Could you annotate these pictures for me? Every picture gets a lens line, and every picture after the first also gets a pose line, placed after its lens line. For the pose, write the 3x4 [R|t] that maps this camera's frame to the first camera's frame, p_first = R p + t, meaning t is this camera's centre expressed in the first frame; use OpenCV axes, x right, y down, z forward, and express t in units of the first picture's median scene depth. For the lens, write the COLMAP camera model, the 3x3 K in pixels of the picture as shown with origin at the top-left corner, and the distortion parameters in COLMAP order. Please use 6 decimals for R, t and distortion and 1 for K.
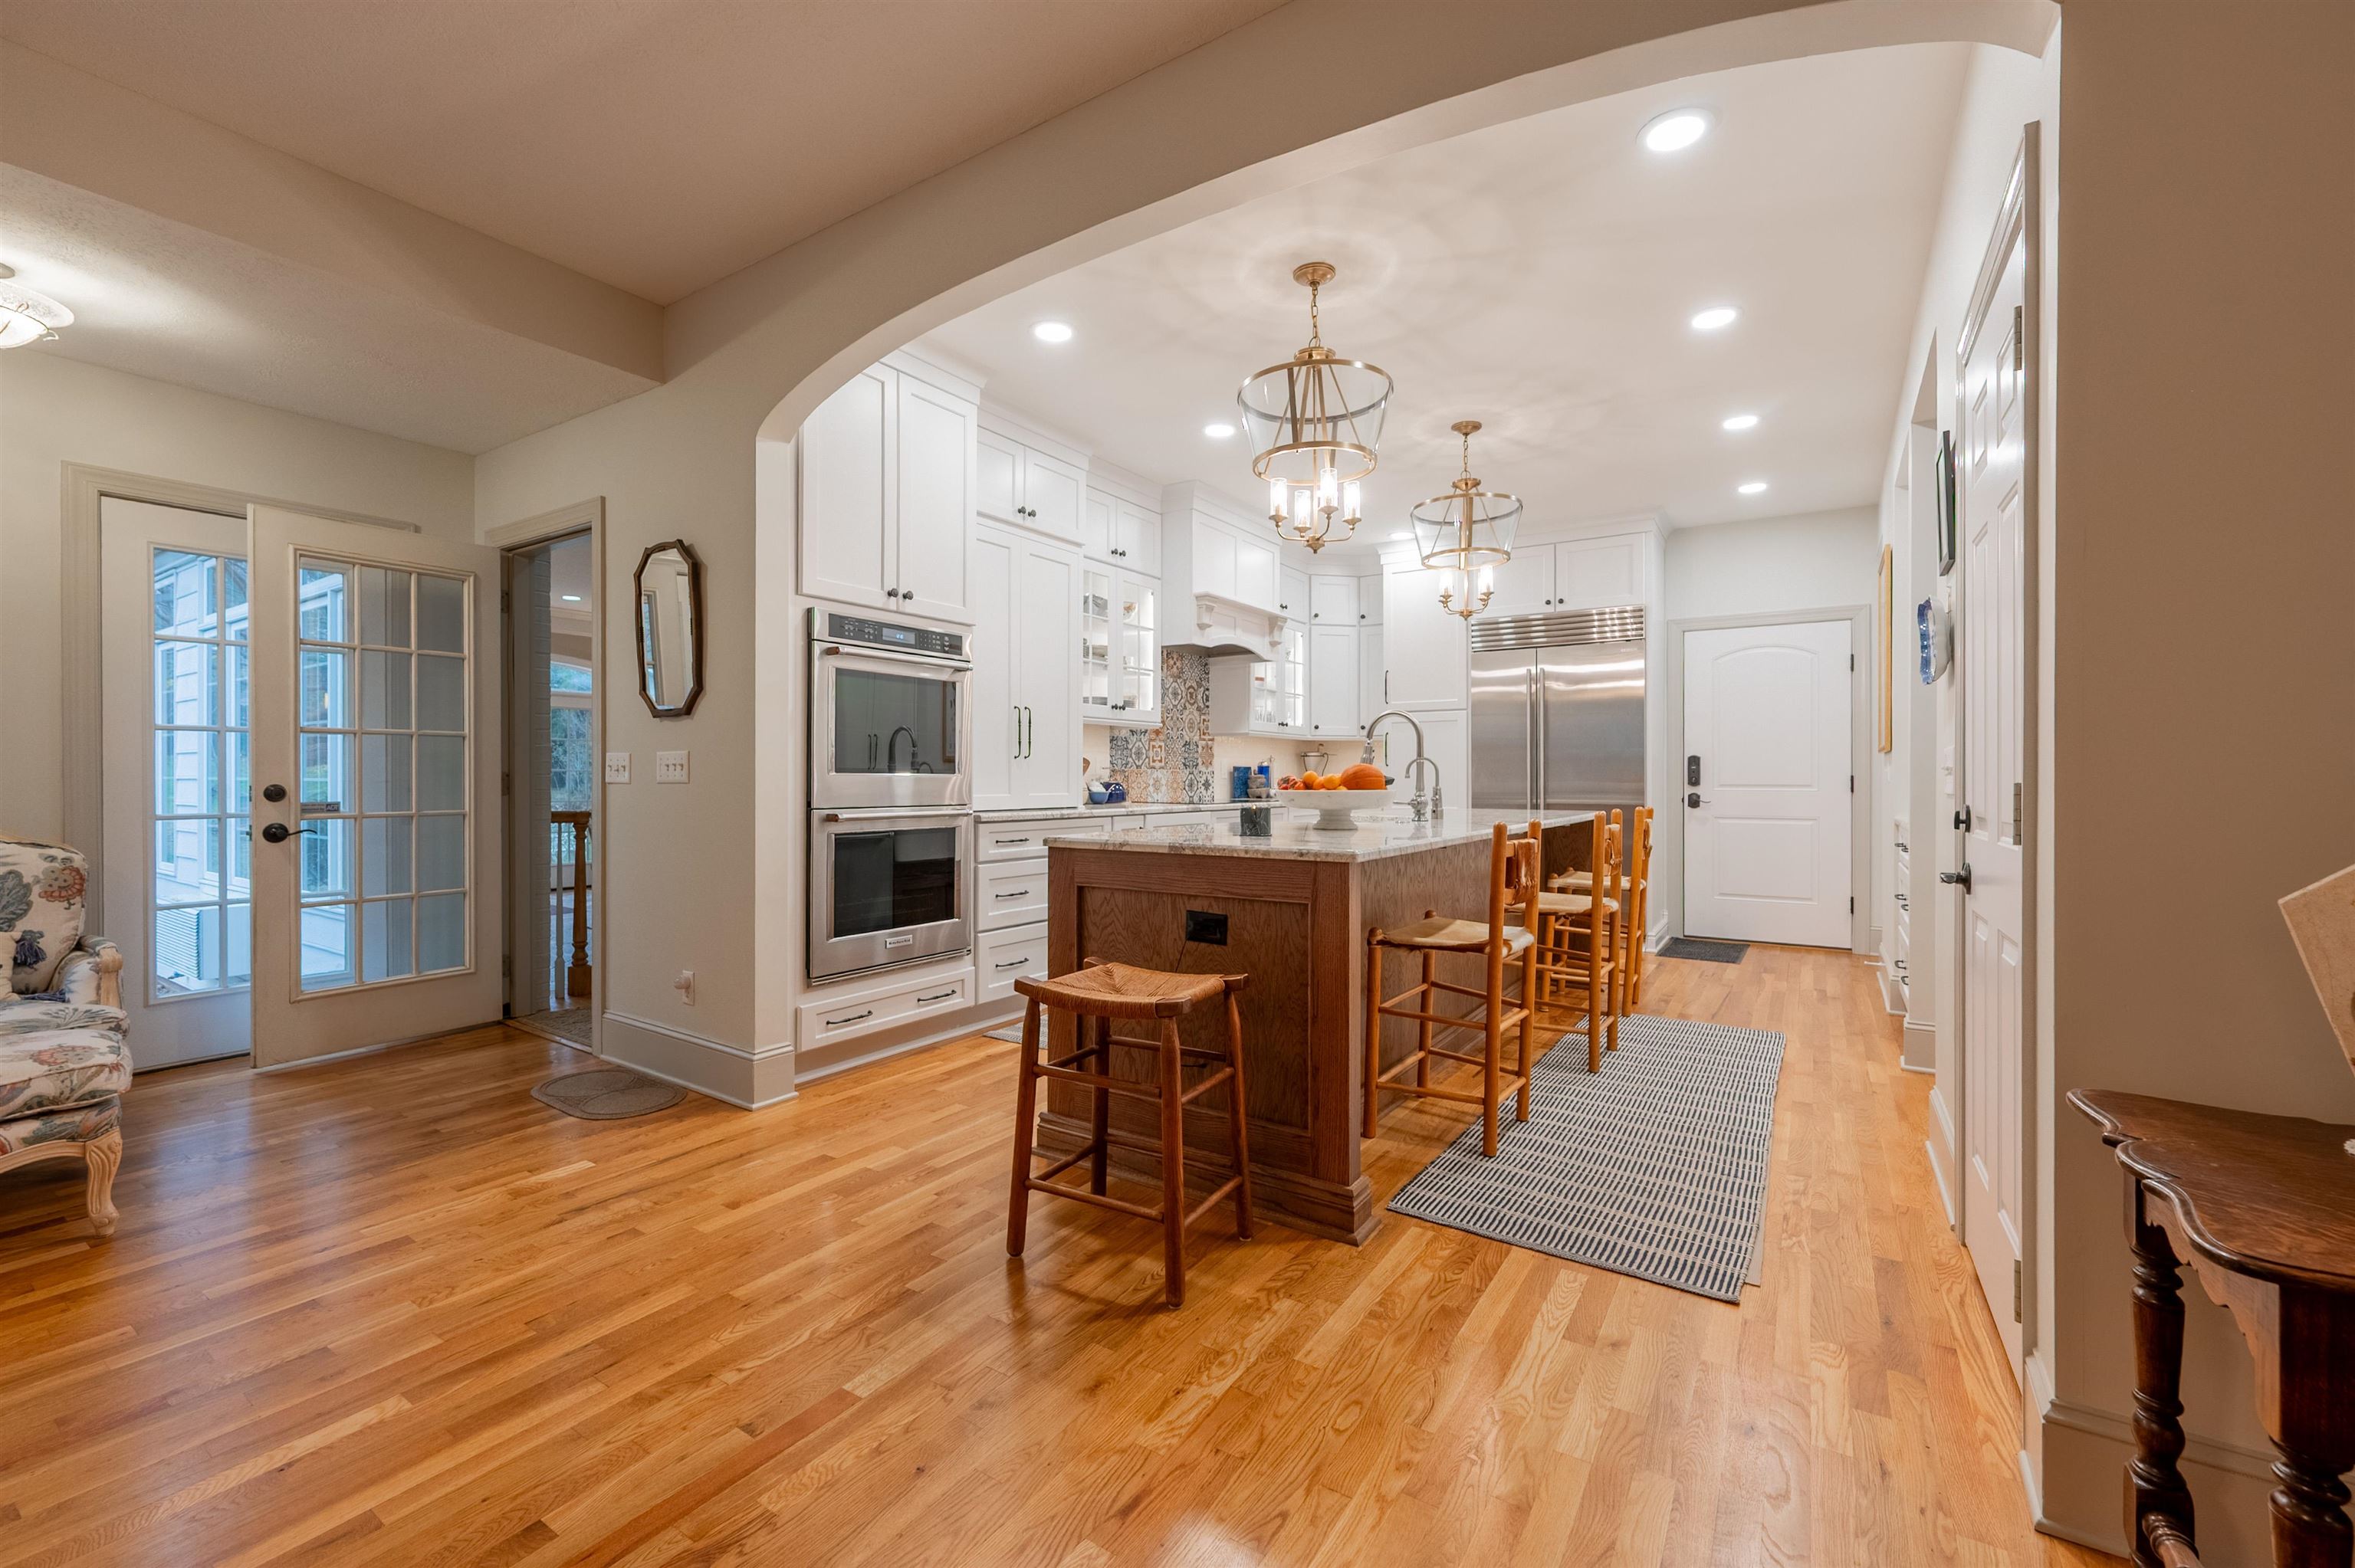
lens RADIAL K [[949.0, 0, 1170.9], [0, 949.0, 789.6], [0, 0, 1]] dist [-0.000138, 0.000633]
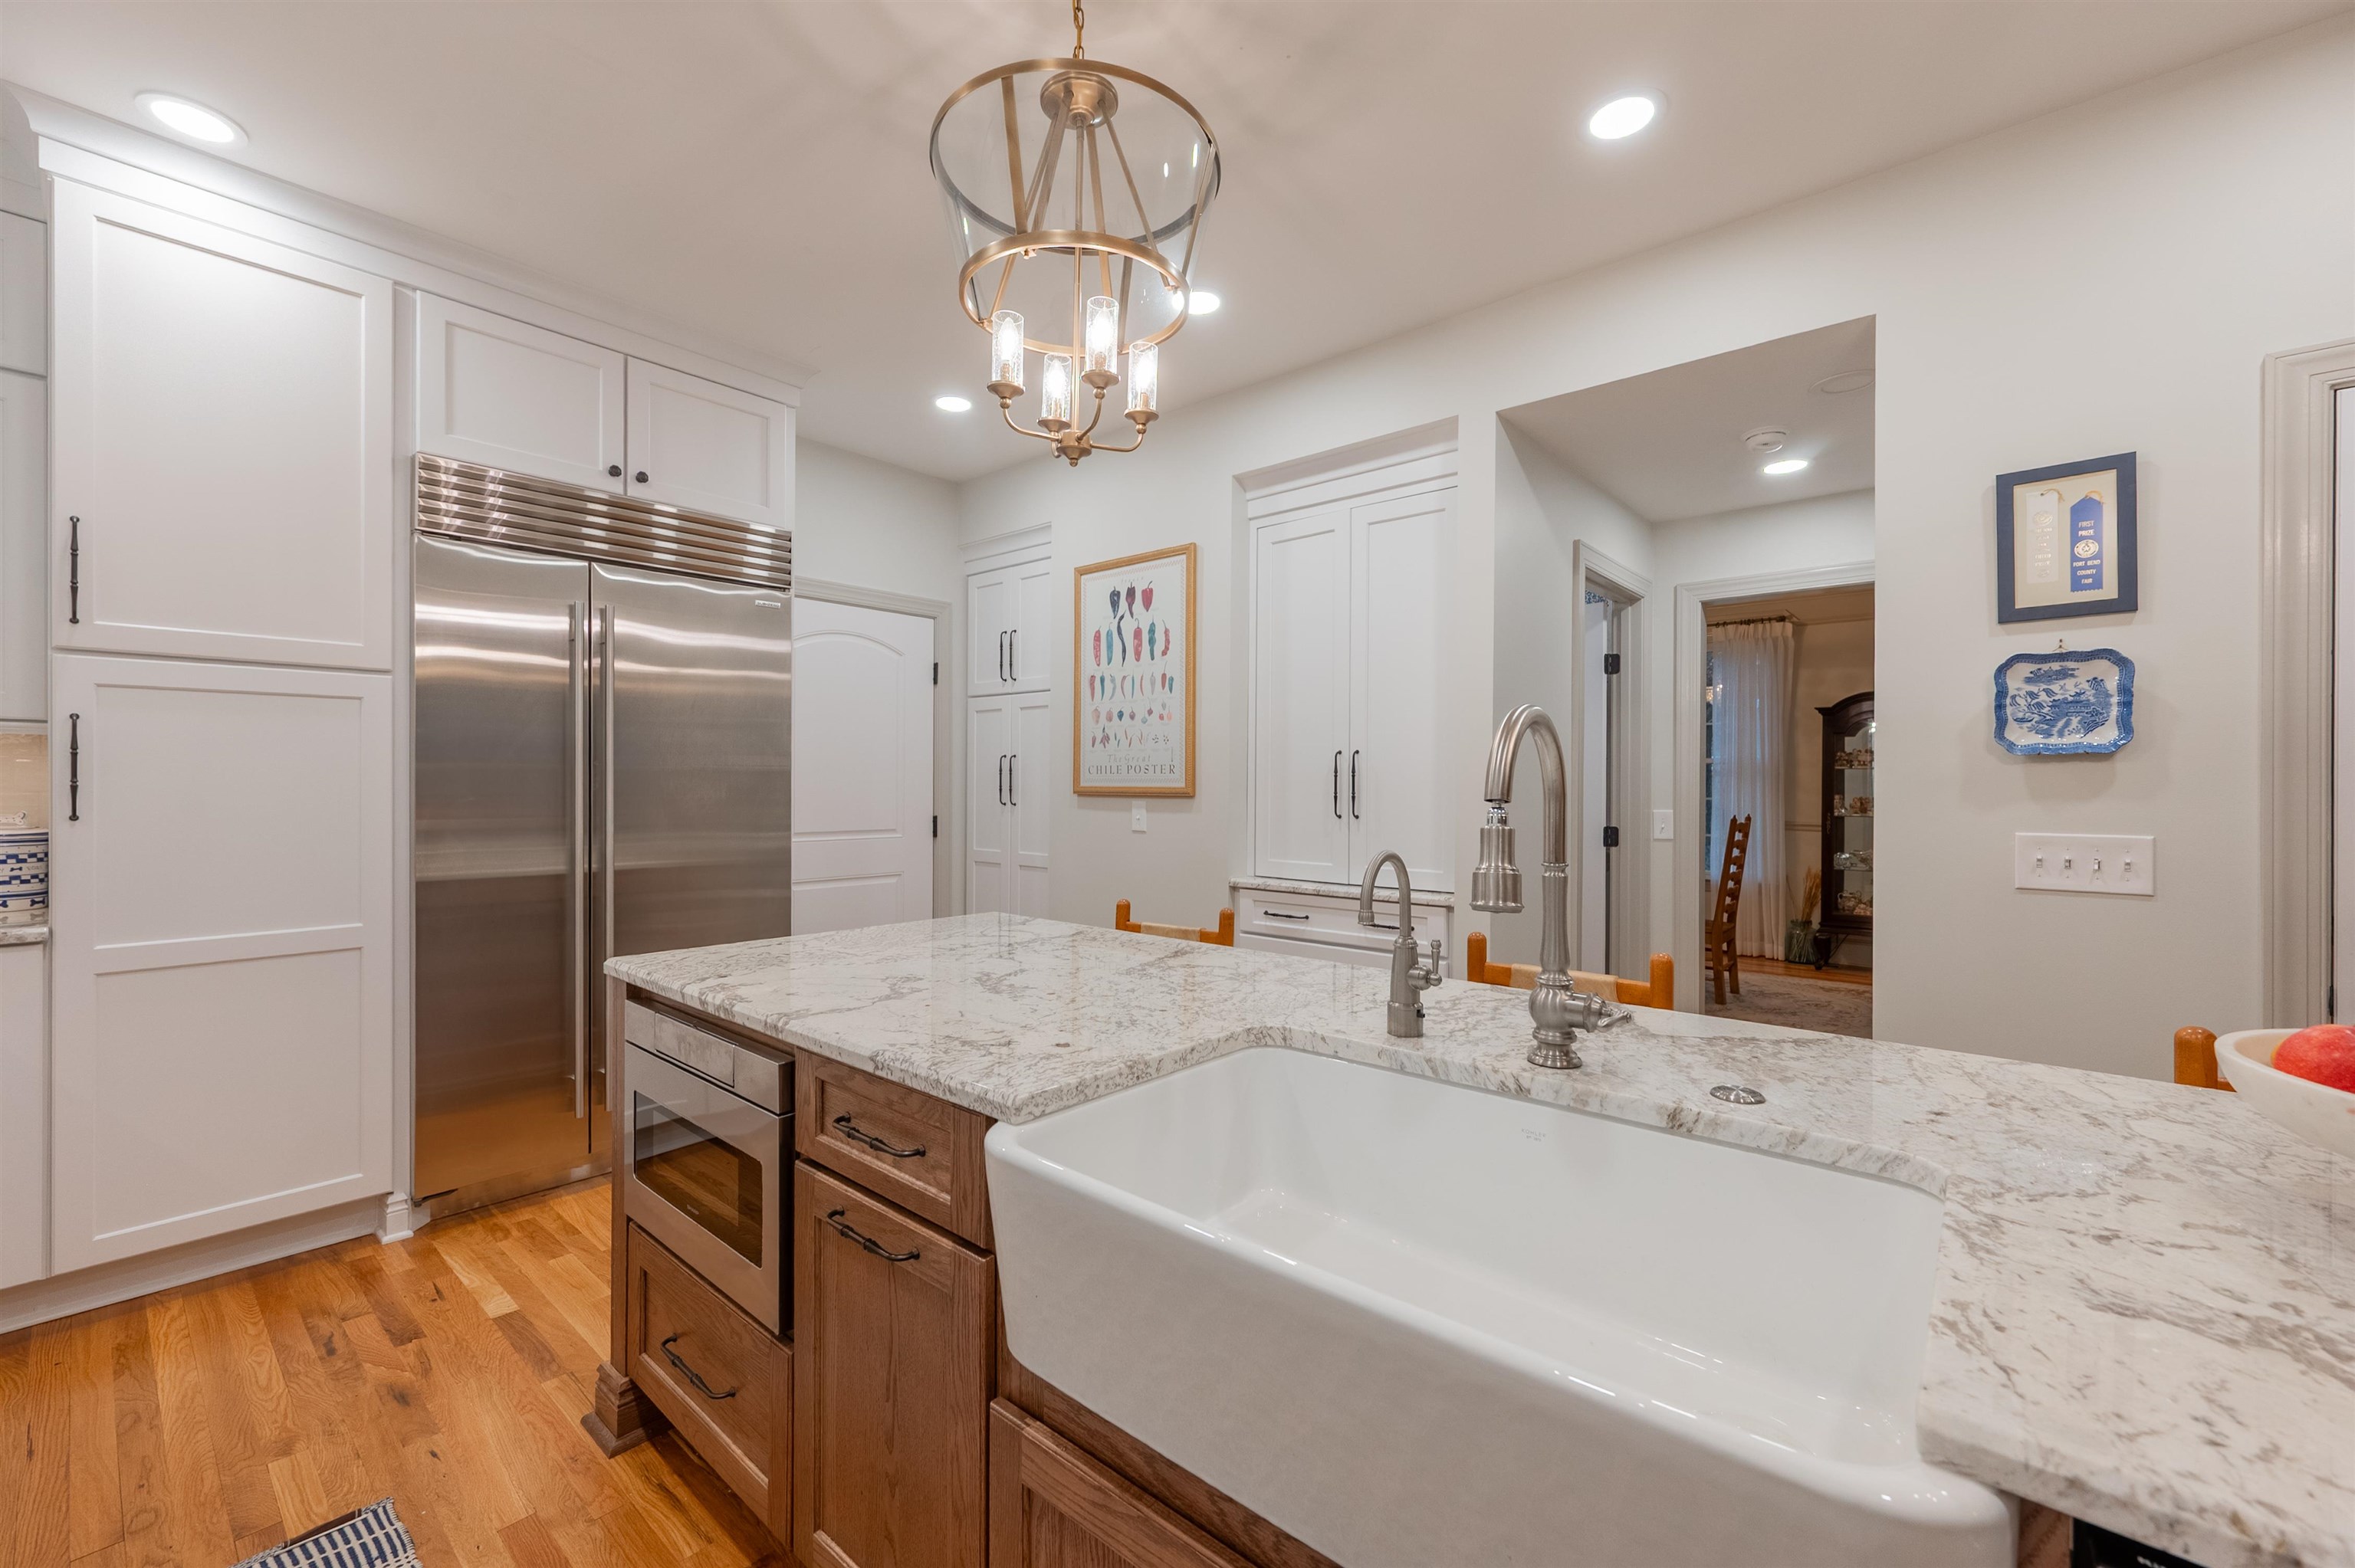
lens RADIAL K [[949.0, 0, 1182.8], [0, 949.0, 785.3], [0, 0, 1]] dist [-0.000138, 0.000633]
pose [[0.127941, -0.002254, 0.991779, -0.069113], [0.007751, 0.999969, 0.001273, -0.063036], [-0.991751, 0.007525, 0.127955, 1.109723]]
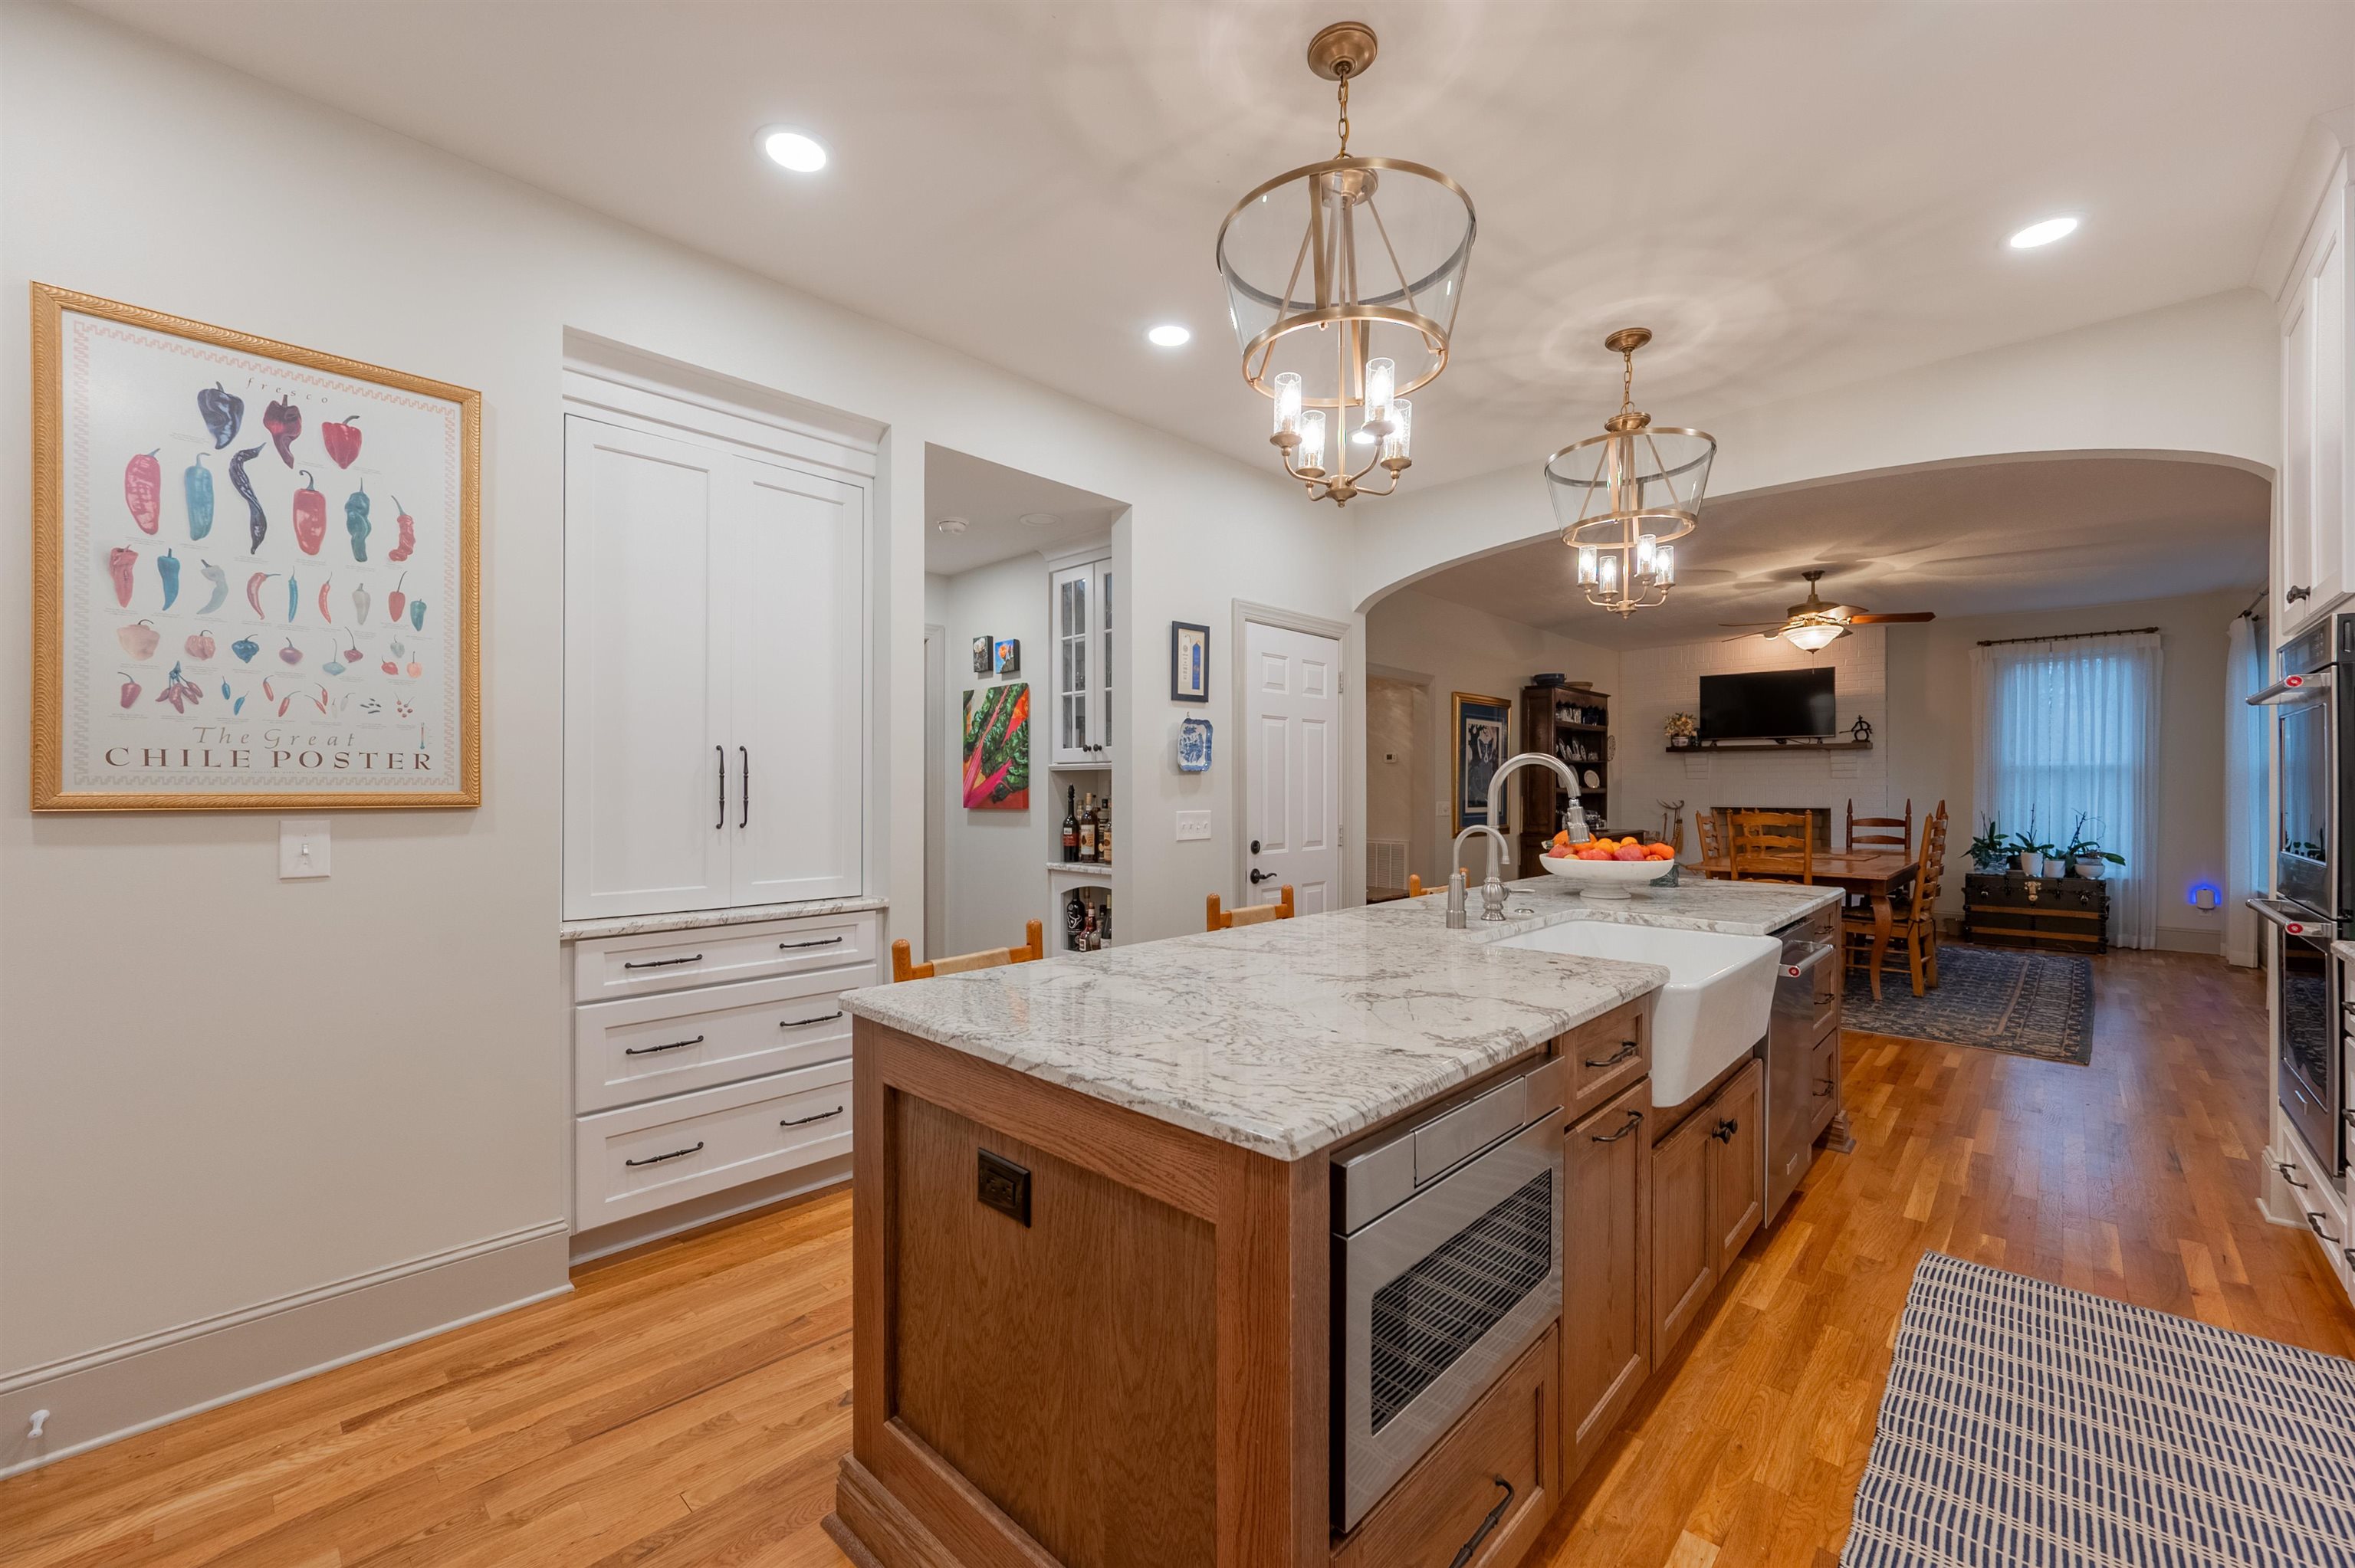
lens RADIAL K [[949.0, 0, 1174.2], [0, 949.0, 790.8], [0, 0, 1]] dist [-0.000138, 0.000633]
pose [[-0.984841, -0.002749, 0.173437, 0.376628], [0.000086, 0.999867, 0.016338, -0.071244], [-0.173459, 0.016105, -0.984709, 1.744718]]
